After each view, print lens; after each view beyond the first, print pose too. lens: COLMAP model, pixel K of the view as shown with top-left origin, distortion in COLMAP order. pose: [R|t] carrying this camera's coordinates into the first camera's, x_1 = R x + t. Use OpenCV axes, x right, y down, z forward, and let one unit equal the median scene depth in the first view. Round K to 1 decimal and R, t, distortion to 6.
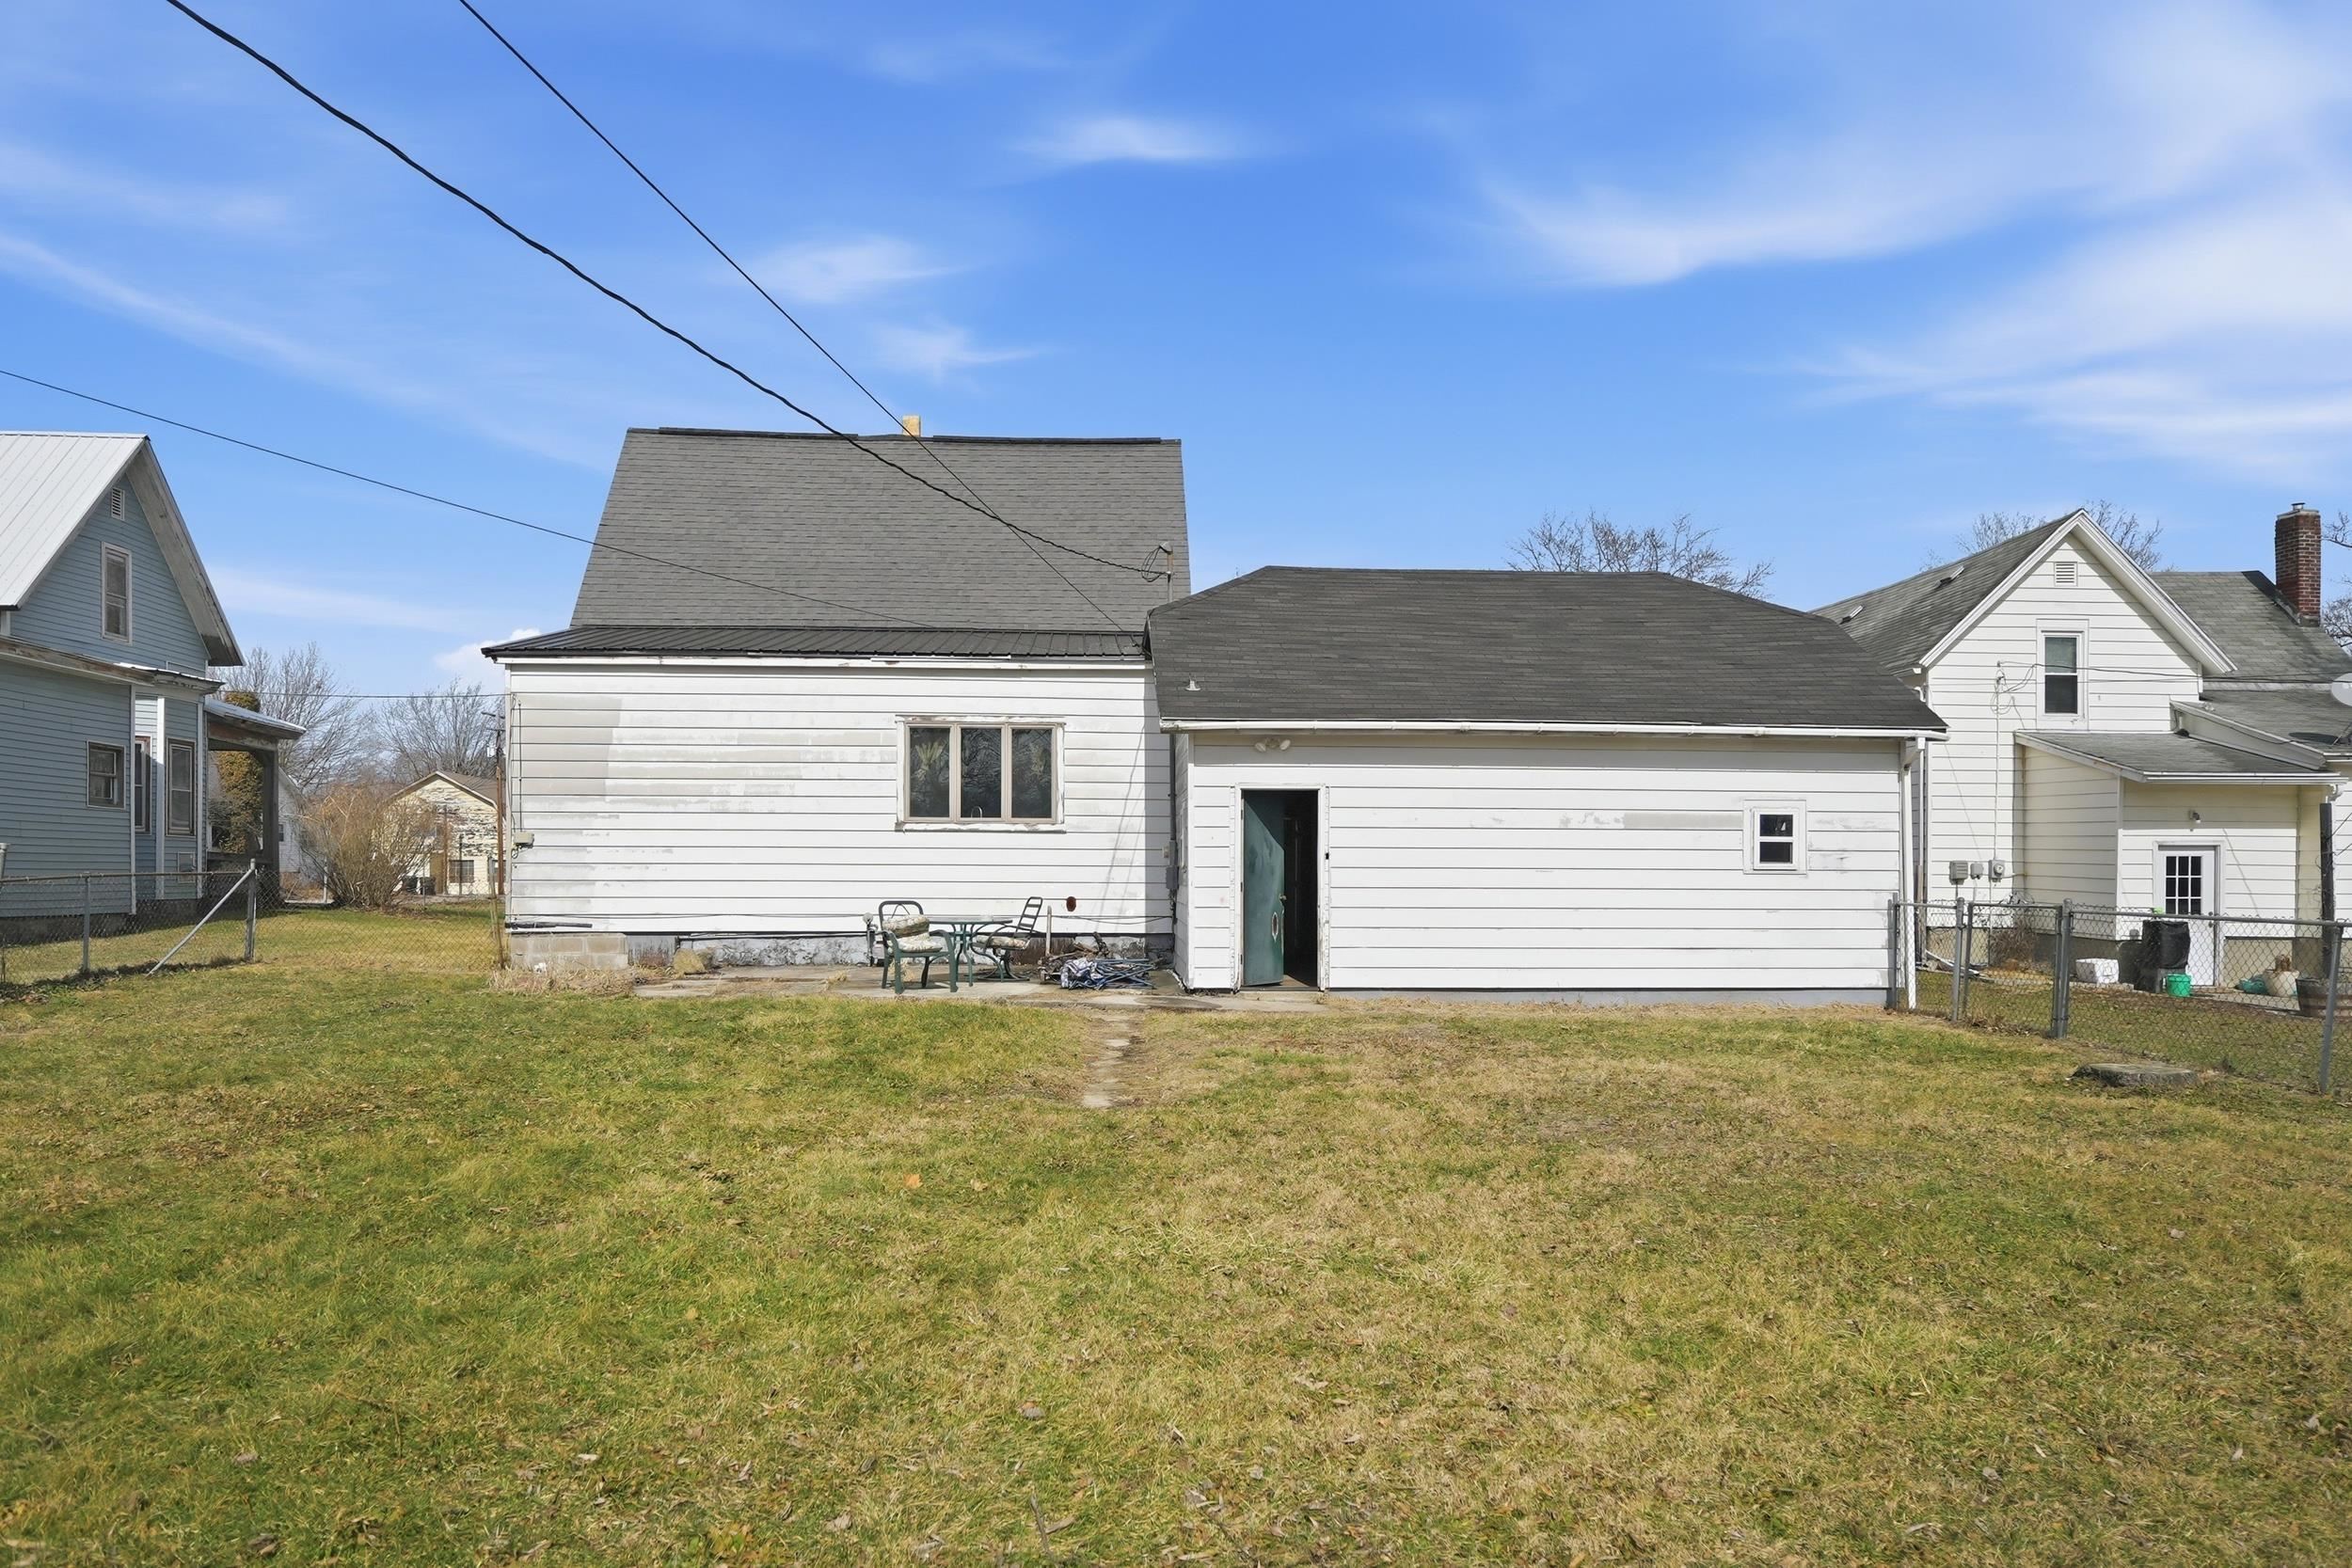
lens RADIAL K [[1581.7, 0, 1172.0], [0, 1581.7, 871.8], [0, 0, 1]] dist [-0.002905, -0.000428]
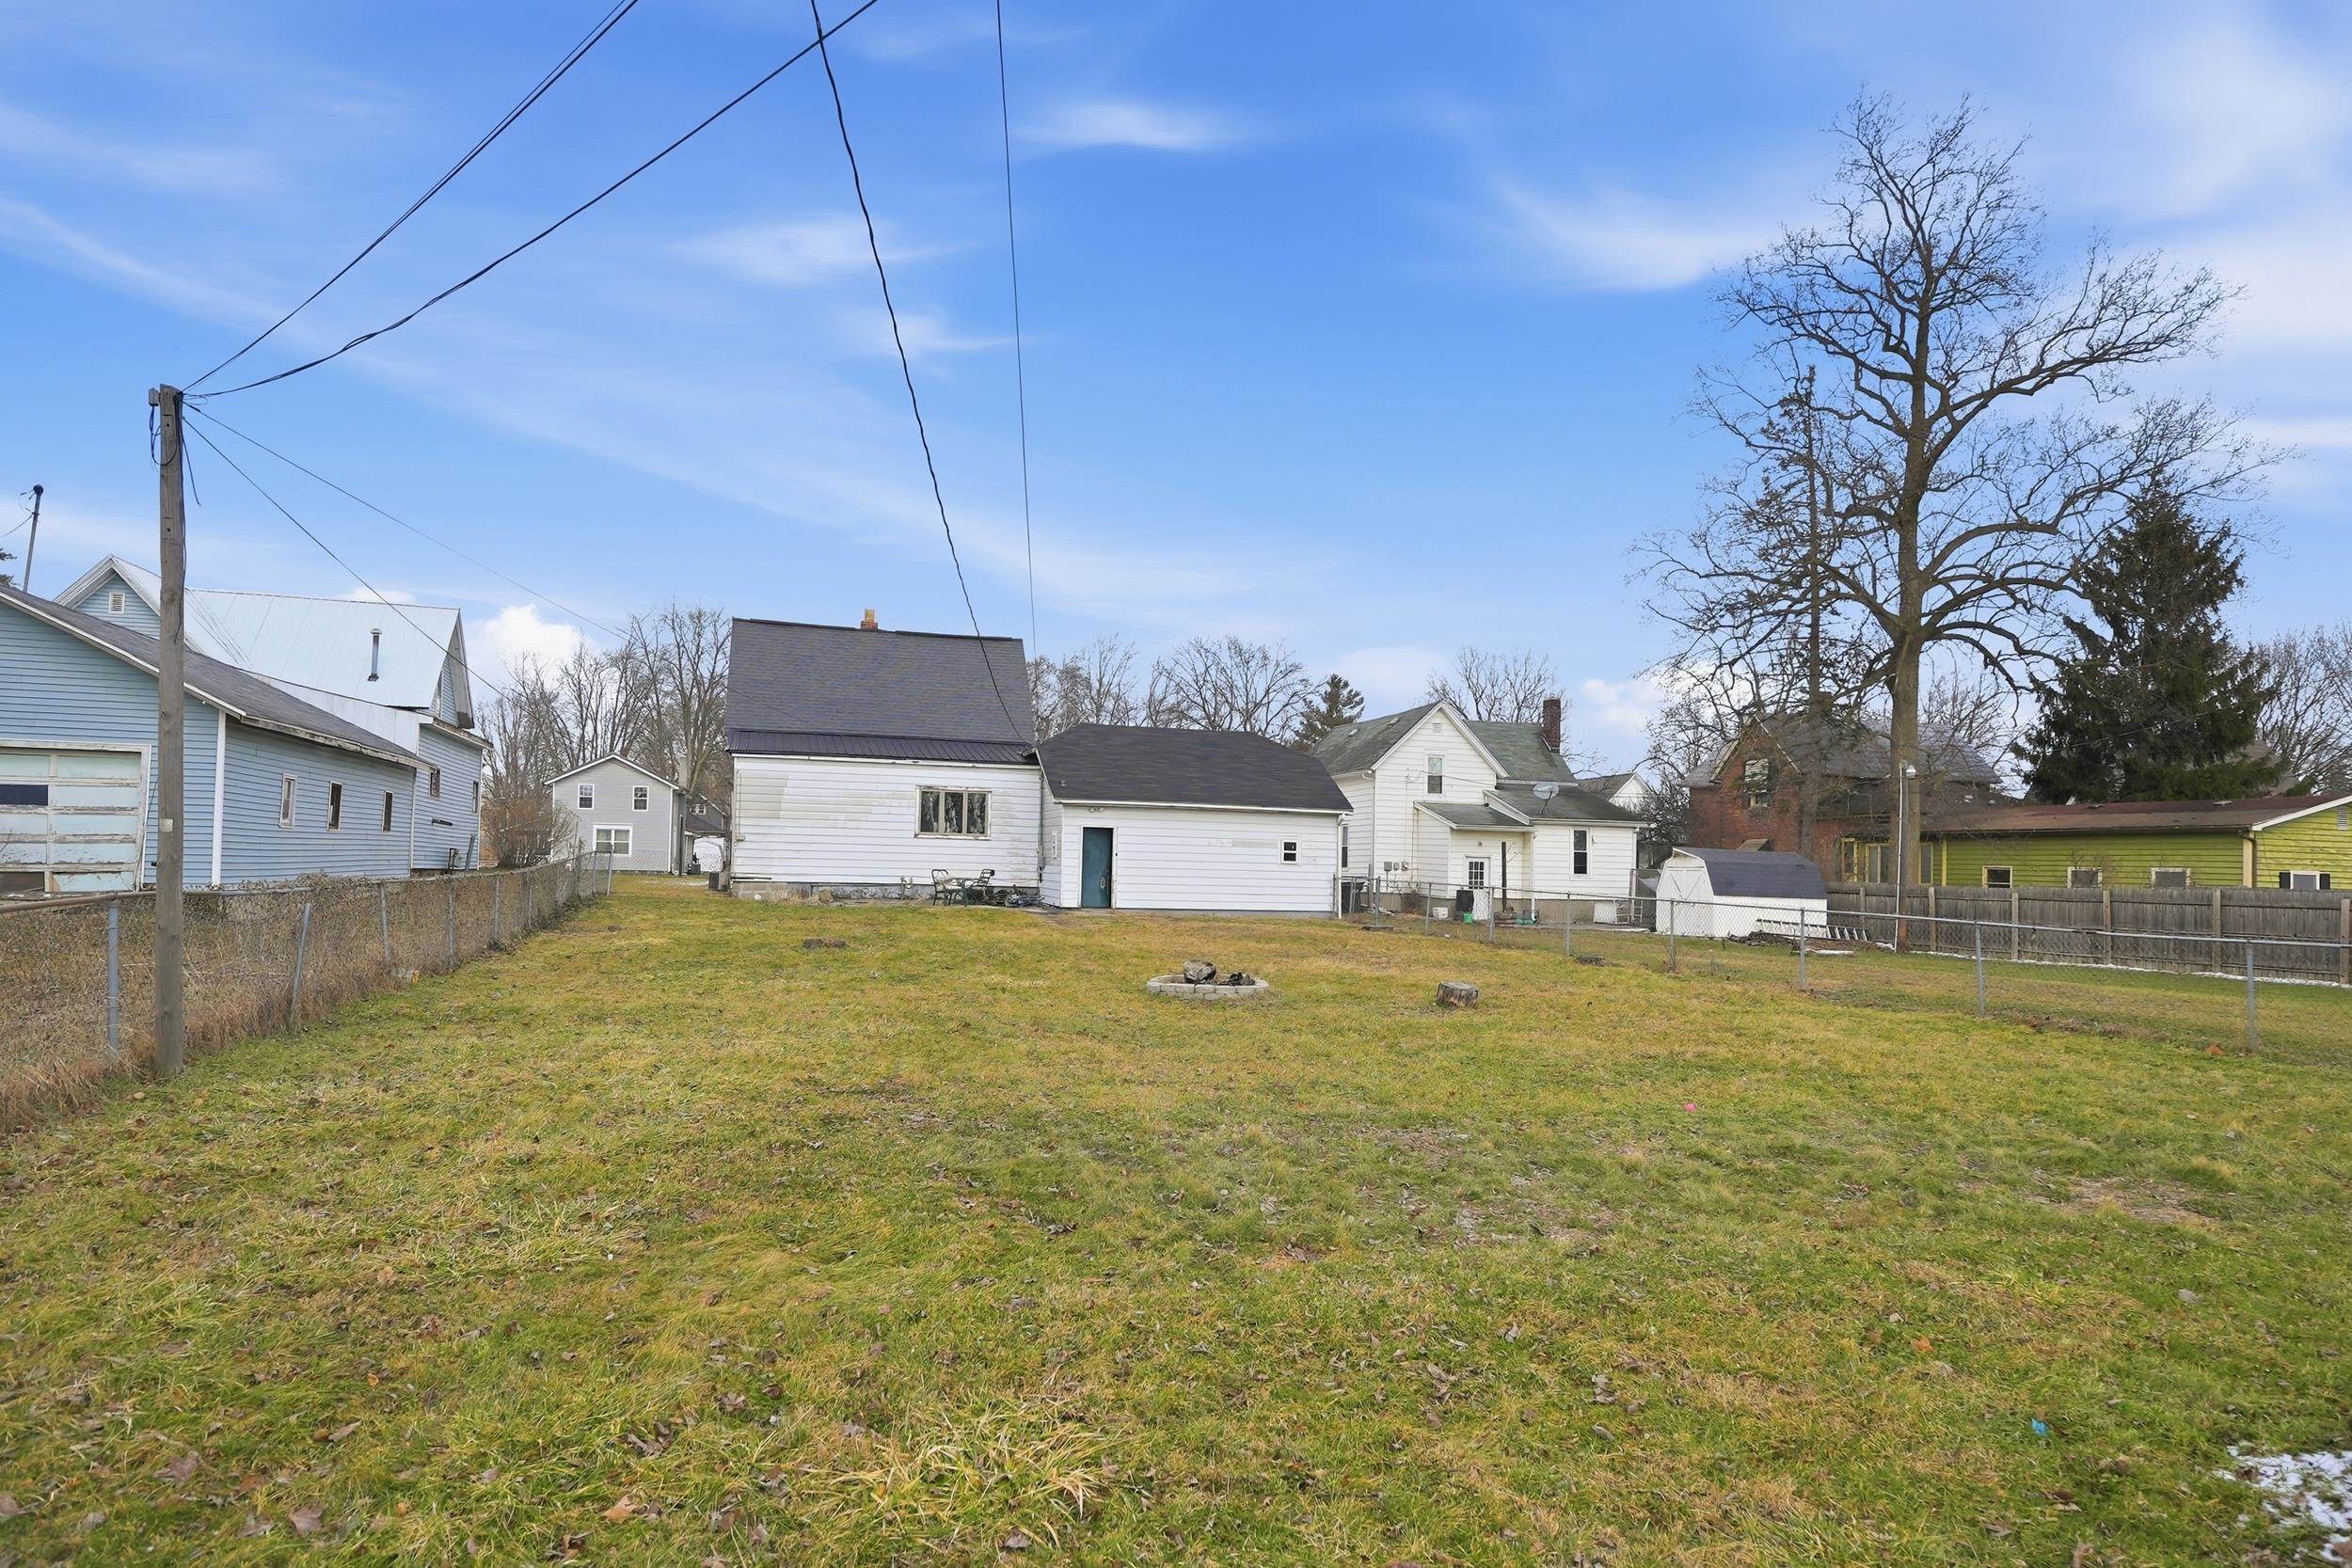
lens RADIAL K [[1486.4, 0, 1176.0], [0, 1486.4, 784.0], [0, 0, 1]] dist [0.049021, 0.000077]
pose [[0.974373, 0.032665, 0.222552, -0.284911], [-0.021831, 0.998461, -0.050972, -0.003131], [-0.223875, 0.044807, 0.973587, -1.110461]]
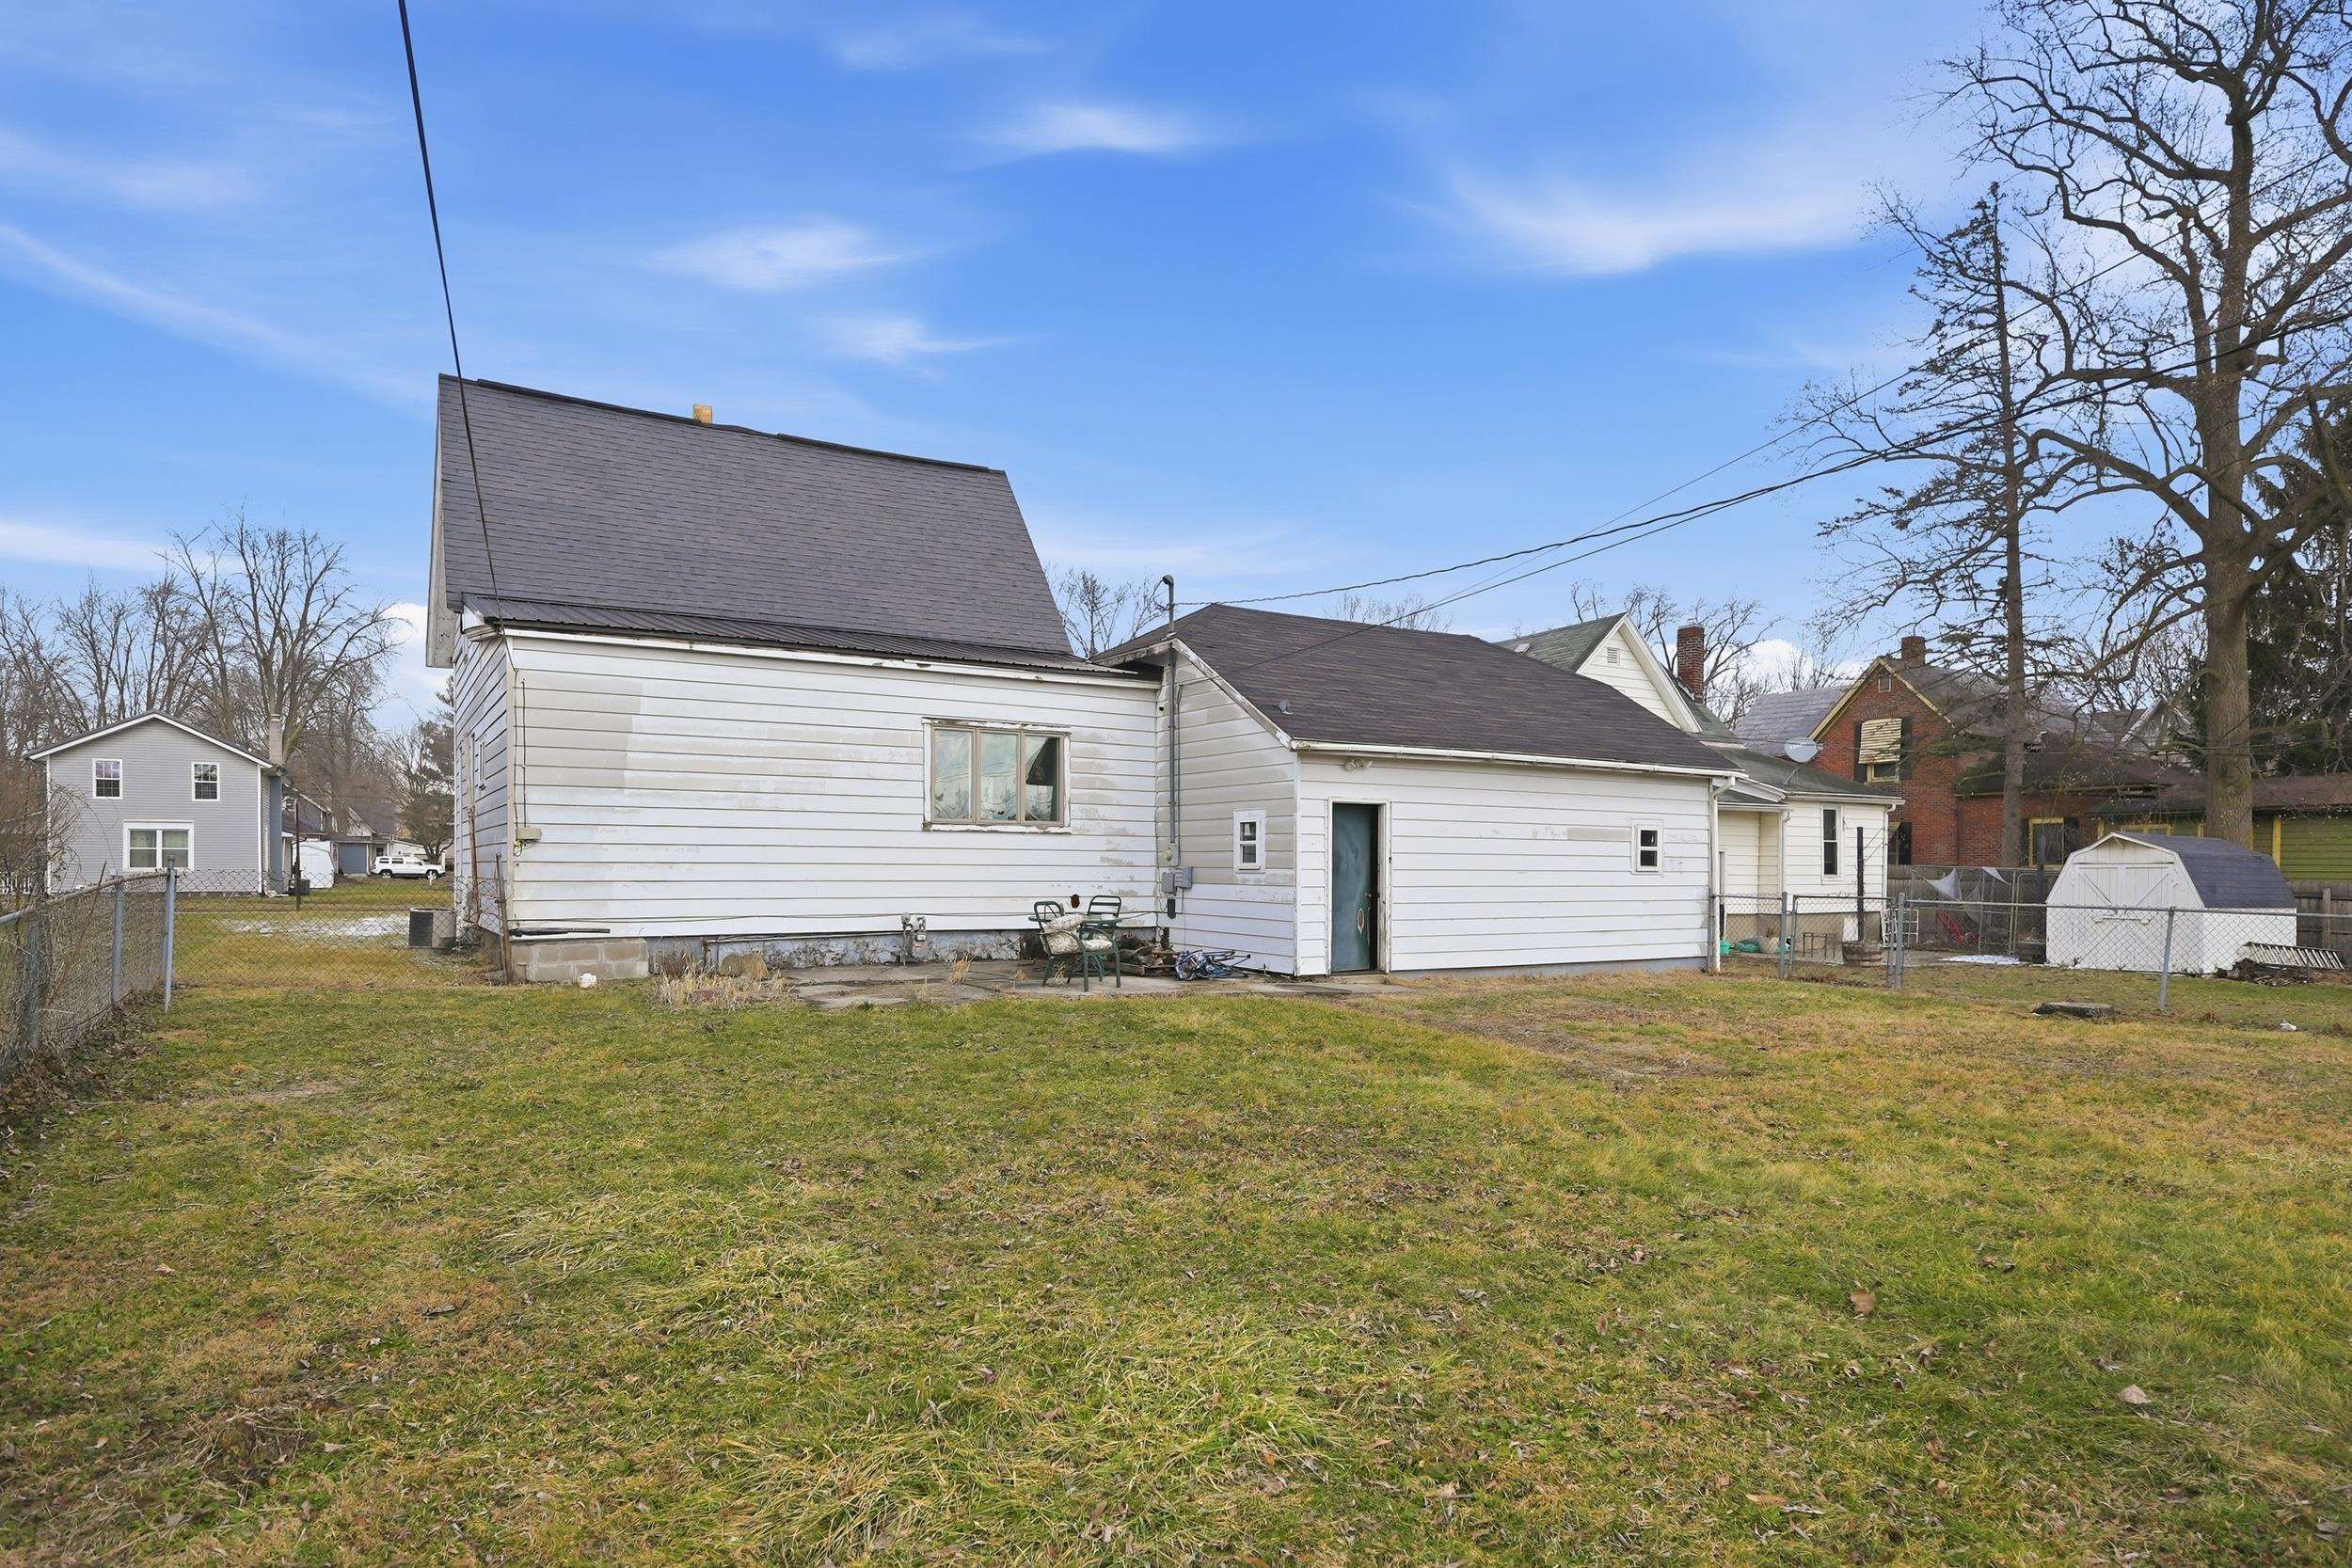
lens RADIAL K [[1385.4, 0, 1181.4], [0, 1385.4, 855.5], [0, 0, 1]] dist [-0.001095, 0.000619]
pose [[0.875058, 0.005171, 0.483990, -0.463411], [-0.003864, 0.999986, -0.003698, -0.007611], [-0.484002, 0.001366, 0.875066, 0.141375]]
